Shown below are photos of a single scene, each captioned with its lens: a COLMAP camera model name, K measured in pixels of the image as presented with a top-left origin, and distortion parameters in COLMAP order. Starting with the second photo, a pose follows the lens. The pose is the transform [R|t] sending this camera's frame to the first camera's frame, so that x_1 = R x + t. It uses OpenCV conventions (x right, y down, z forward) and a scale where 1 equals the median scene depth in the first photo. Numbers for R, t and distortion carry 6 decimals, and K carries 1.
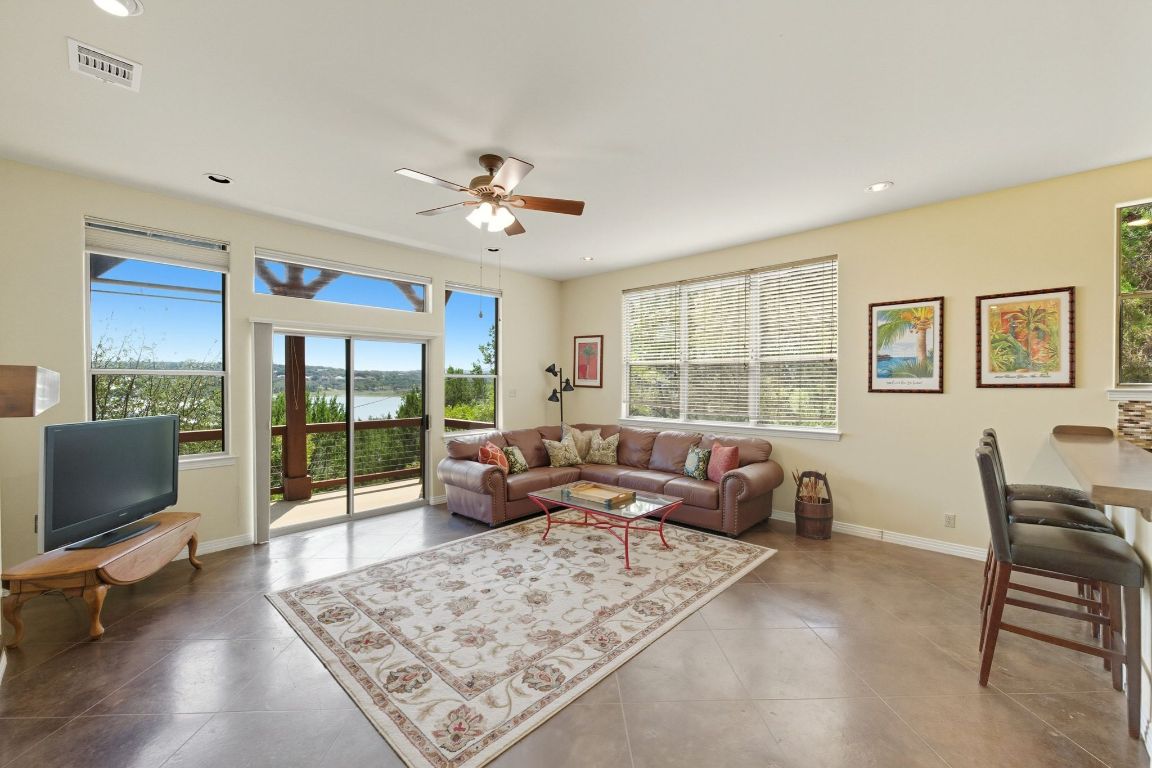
lens RADIAL K [[463.2, 0, 568.3], [0, 463.2, 387.6], [0, 0, 1]] dist [-0.002115, 0.001879]
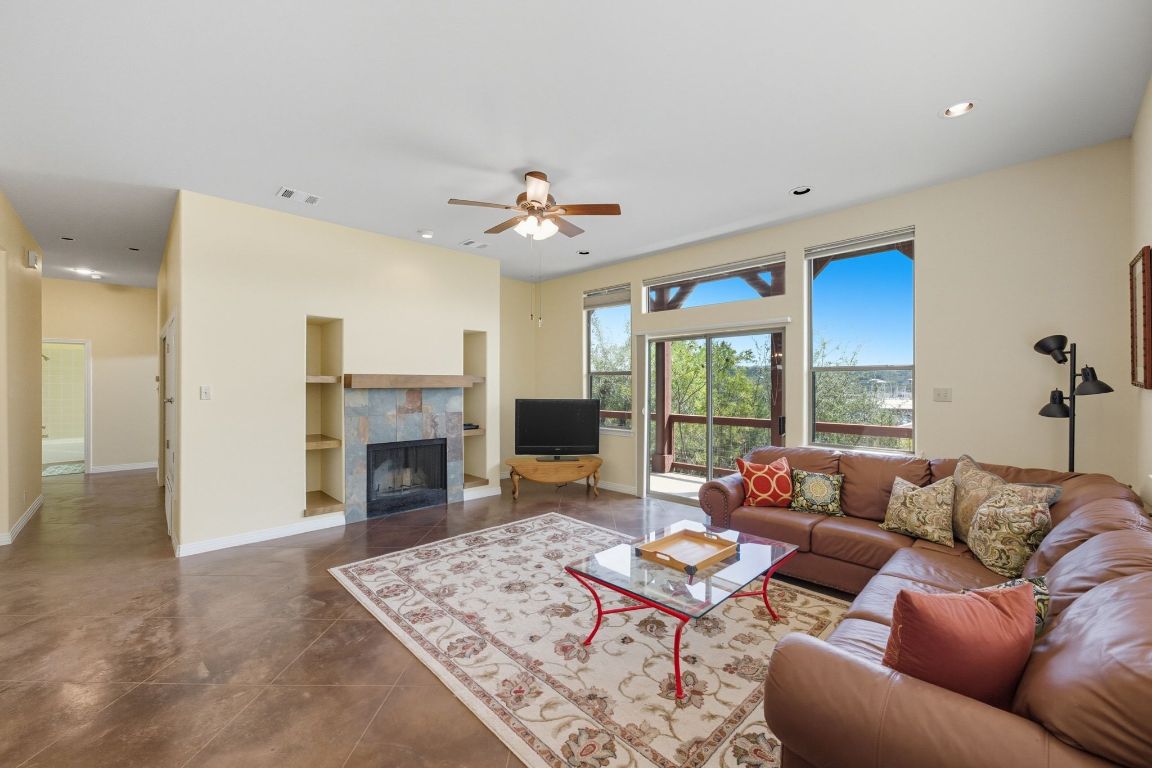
lens RADIAL K [[463.2, 0, 579.3], [0, 463.2, 382.6], [0, 0, 1]] dist [-0.002115, 0.001879]
pose [[-0.045122, -0.006169, -0.998962, 0.766856], [-0.013195, 0.999897, -0.005579, 0.007700], [0.998894, 0.012929, -0.045199, 0.954236]]
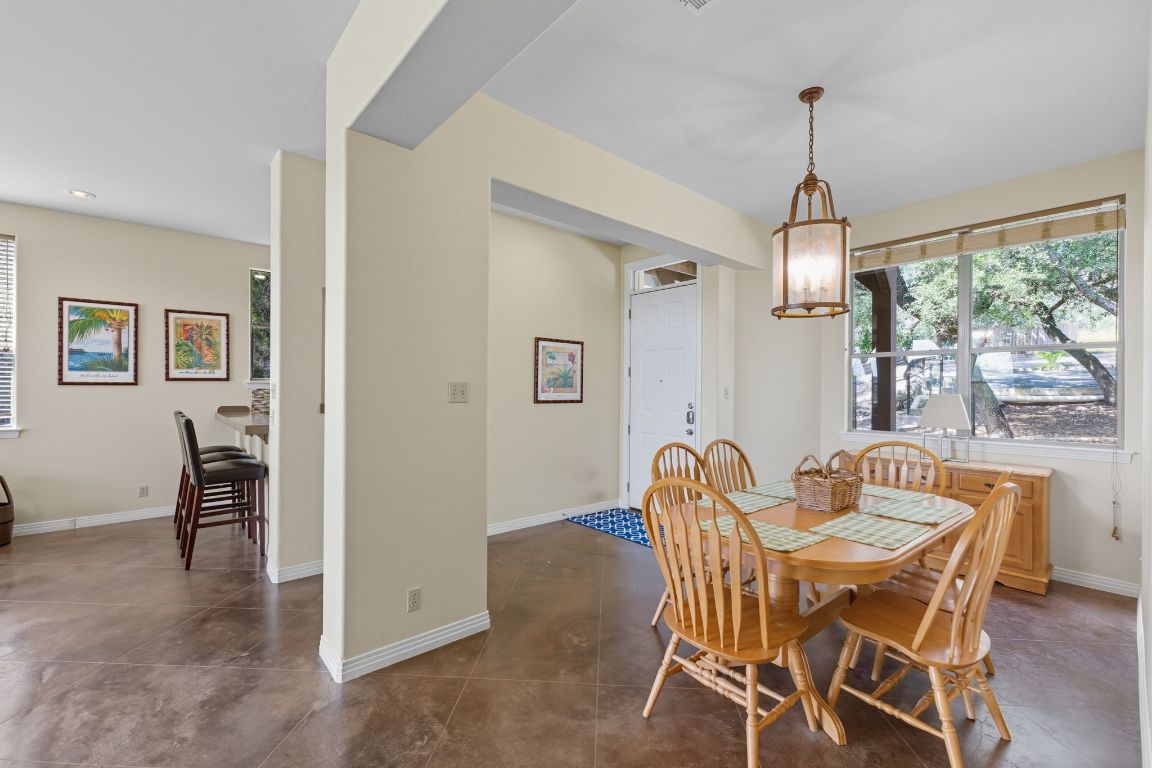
lens RADIAL K [[463.2, 0, 566.1], [0, 463.2, 386.0], [0, 0, 1]] dist [-0.002115, 0.001879]
pose [[0.095801, -0.001013, 0.995400, -0.272538], [0.004904, 0.999988, 0.000546, 0.019500], [-0.995388, 0.004829, 0.095805, -0.213301]]
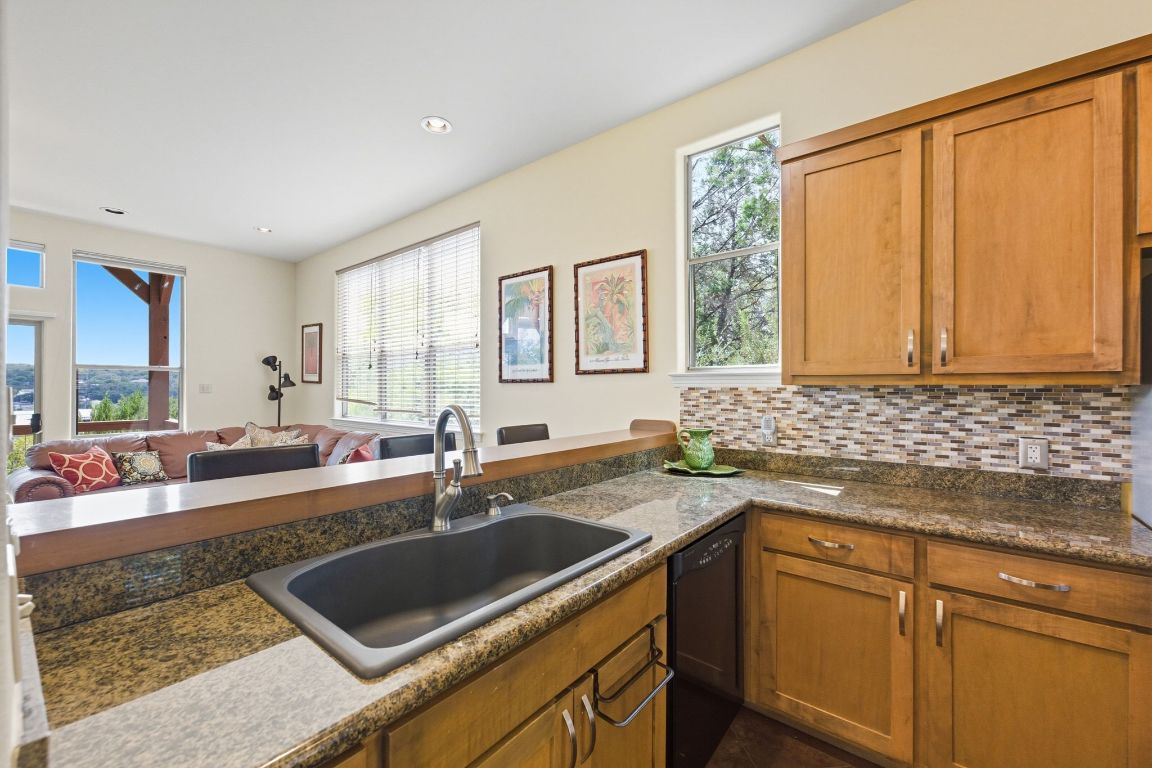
lens RADIAL K [[463.2, 0, 570.1], [0, 463.2, 383.5], [0, 0, 1]] dist [-0.002115, 0.001879]
pose [[0.997455, 0.003020, 0.071239, 0.792361], [-0.001379, 0.999733, -0.023081, 0.033824], [-0.071290, 0.022924, 0.997192, 0.176404]]
